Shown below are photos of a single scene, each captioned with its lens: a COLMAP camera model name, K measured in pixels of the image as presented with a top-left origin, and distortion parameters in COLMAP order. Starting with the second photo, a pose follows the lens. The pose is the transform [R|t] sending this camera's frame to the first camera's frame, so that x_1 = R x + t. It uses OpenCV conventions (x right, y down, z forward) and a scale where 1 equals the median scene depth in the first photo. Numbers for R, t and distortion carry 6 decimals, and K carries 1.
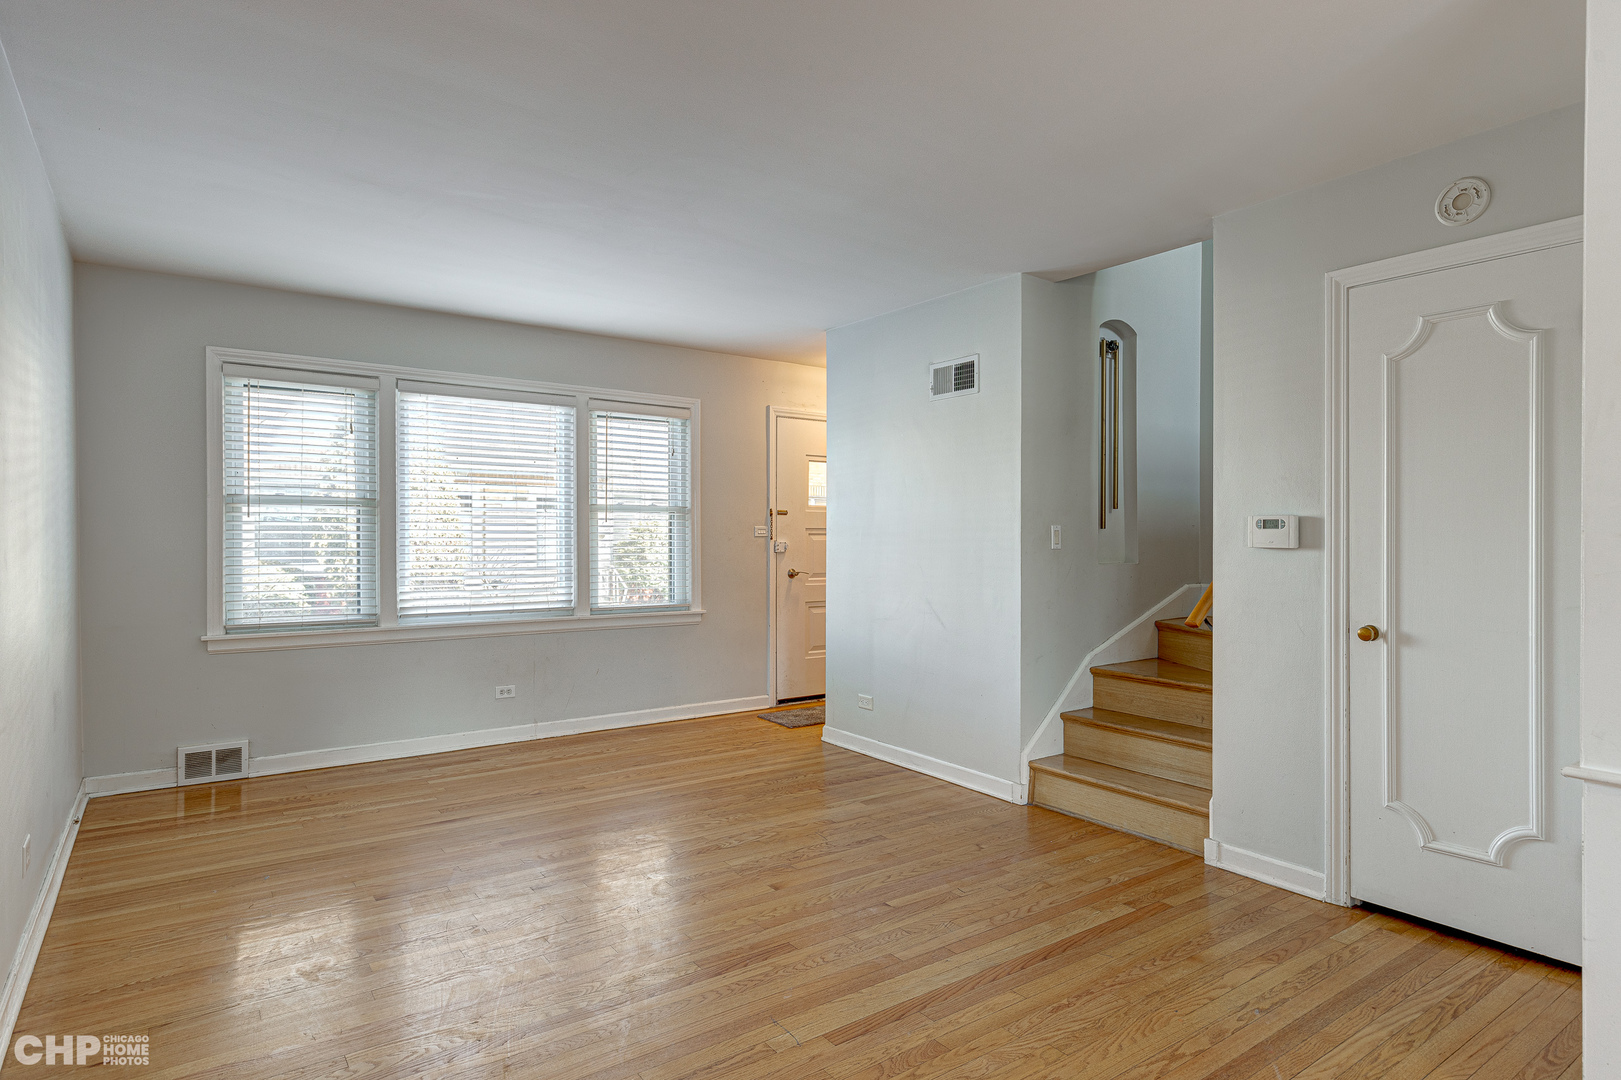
lens RADIAL K [[889.1, 0, 800.1], [0, 889.1, 535.6], [0, 0, 1]] dist [0.010714, -0.001114]
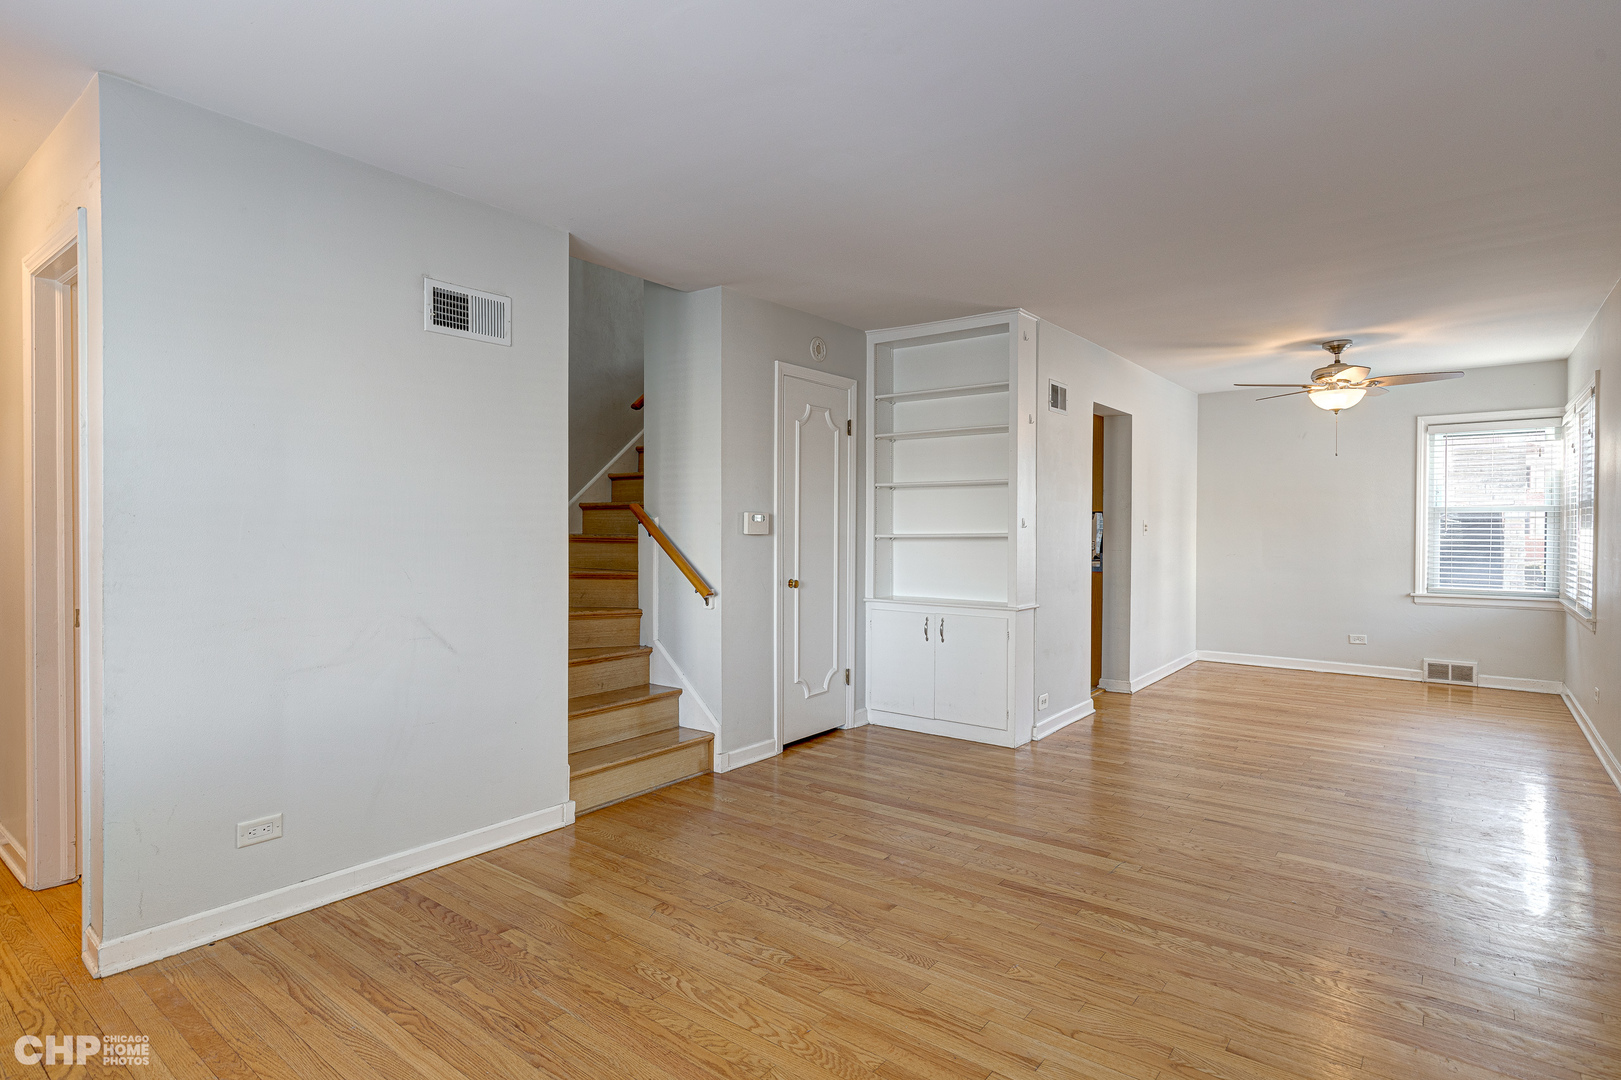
lens RADIAL K [[841.4, 0, 807.8], [0, 841.4, 535.2], [0, 0, 1]] dist [0.001718, -0.000390]
pose [[-0.288340, -0.012348, 0.957448, -0.679149], [-0.001559, 0.999922, 0.012426, -0.001981], [-0.957527, 0.002090, -0.288337, 1.081937]]
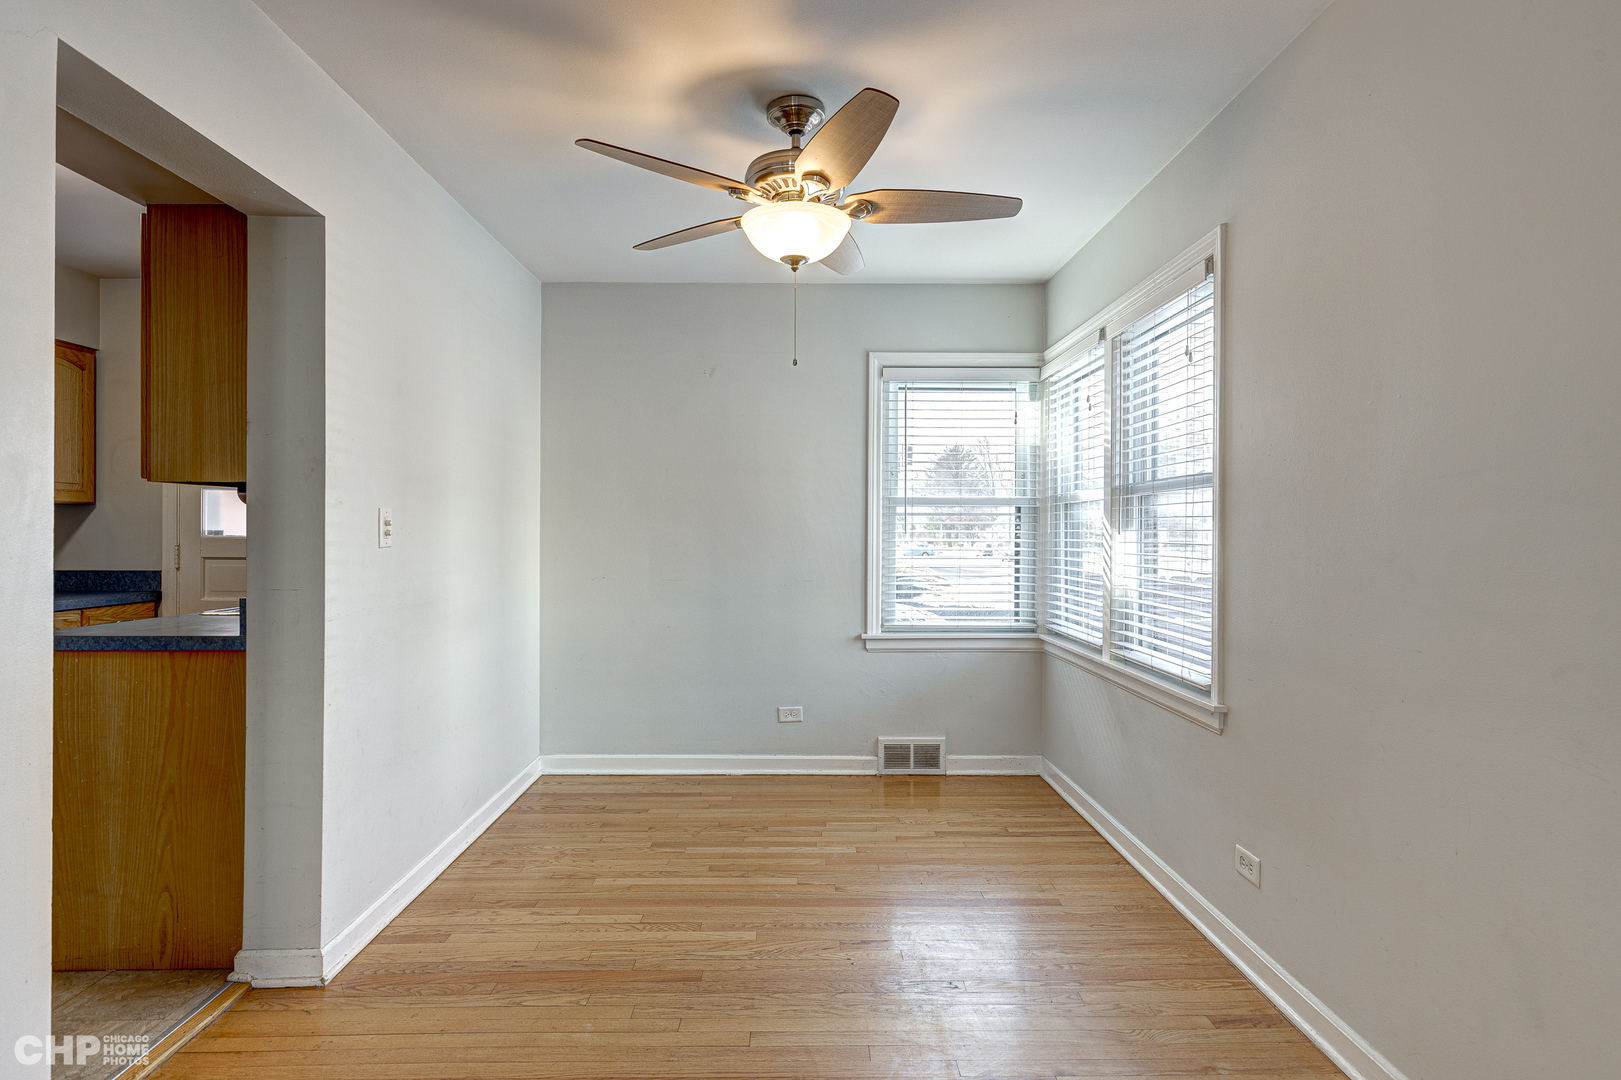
lens RADIAL K [[841.4, 0, 807.8], [0, 841.4, 535.2], [0, 0, 1]] dist [0.001718, -0.000390]
pose [[-0.825051, -0.006380, 0.565022, 0.070714], [-0.004683, 0.999979, 0.004454, 0.005193], [-0.565038, 0.001029, -0.825064, 0.321433]]
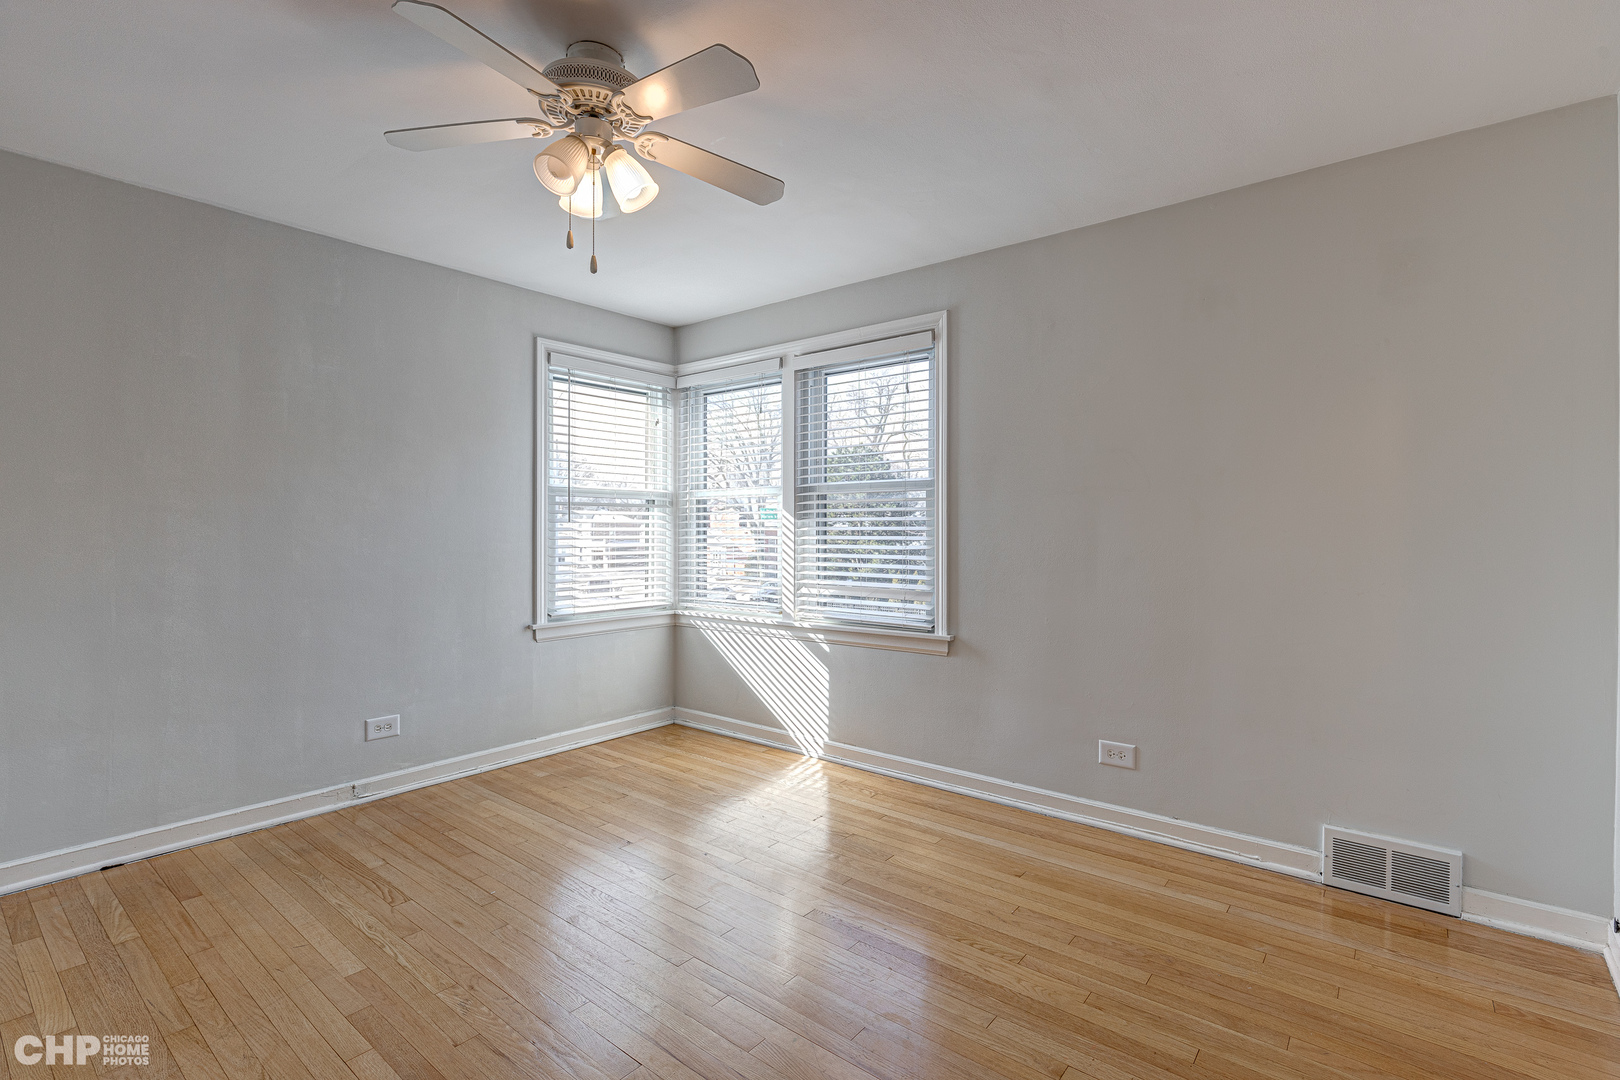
lens RADIAL K [[764.2, 0, 810.0], [0, 764.2, 540.0], [0, 0, 1]] dist [-0.000744, -0.000089]
pose [[-0.966558, -0.003671, -0.256422, 0.531345], [-0.006297, 0.999936, 0.009420, 0.020536], [0.256371, 0.010720, -0.966519, 0.400387]]
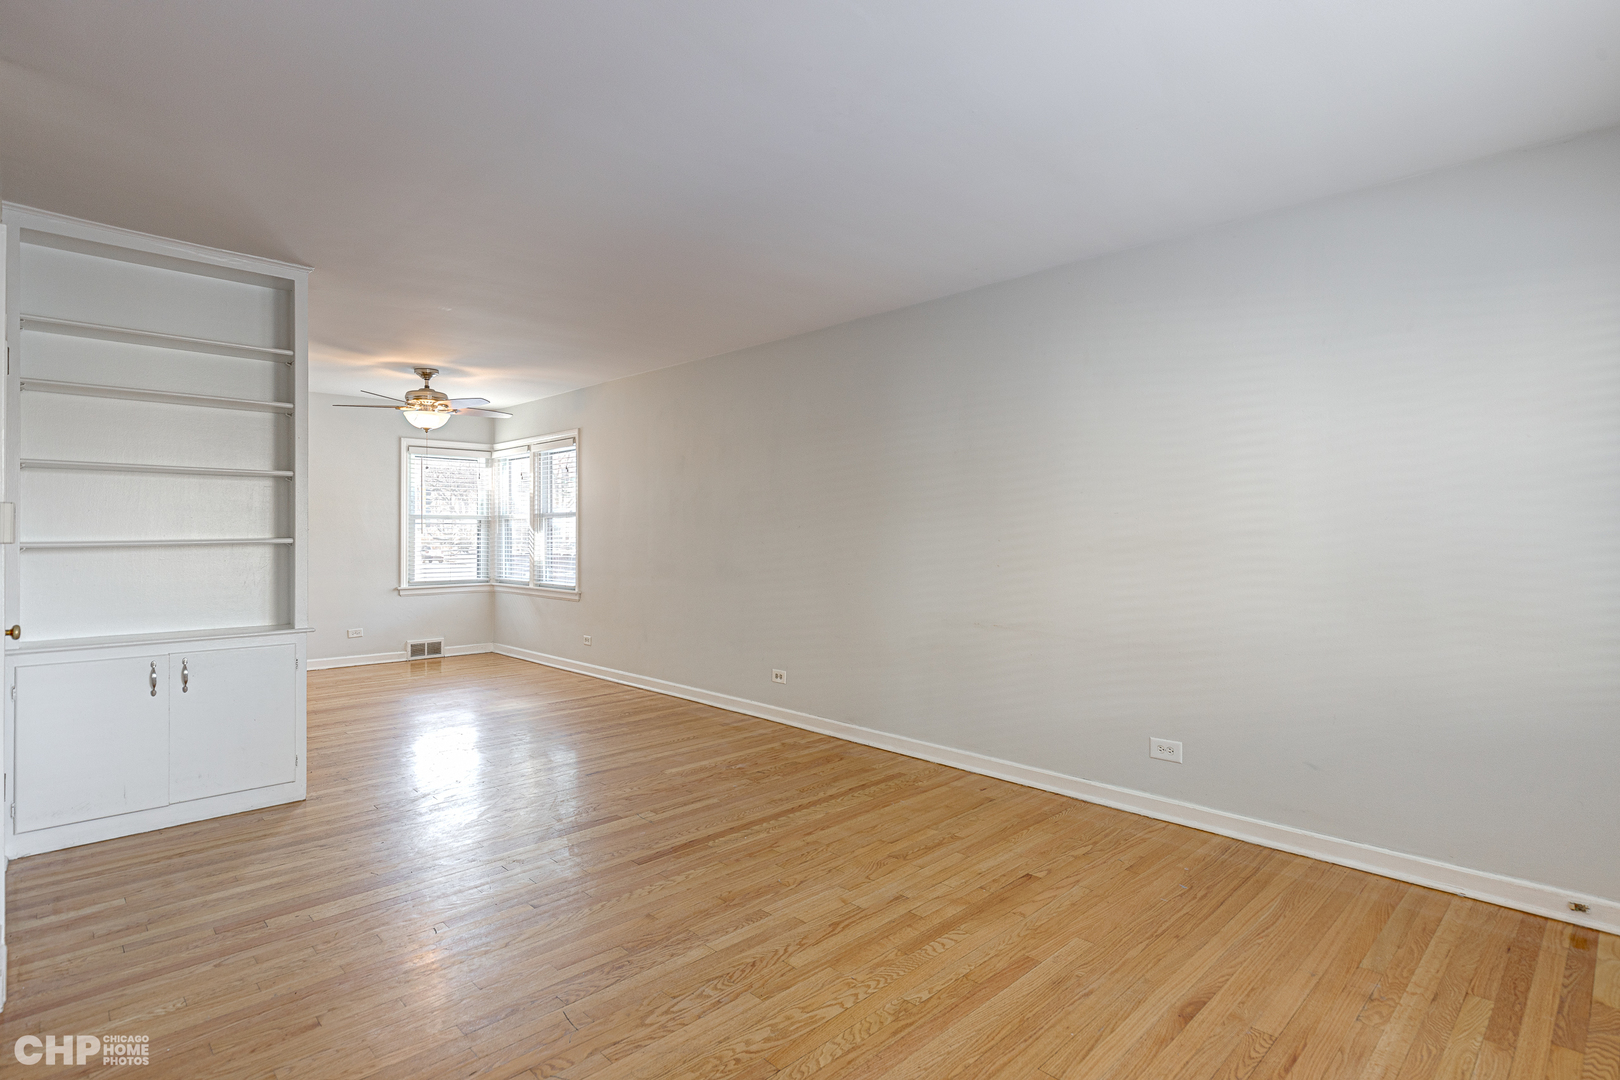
lens RADIAL K [[813.4, 0, 810.0], [0, 813.4, 540.0], [0, 0, 1]] dist [0.003058, 0.000056]
pose [[-0.987087, -0.001001, -0.160181, -0.046221], [-0.002718, 0.999941, 0.010498, -0.000644], [0.160161, 0.010798, -0.987032, 1.496862]]
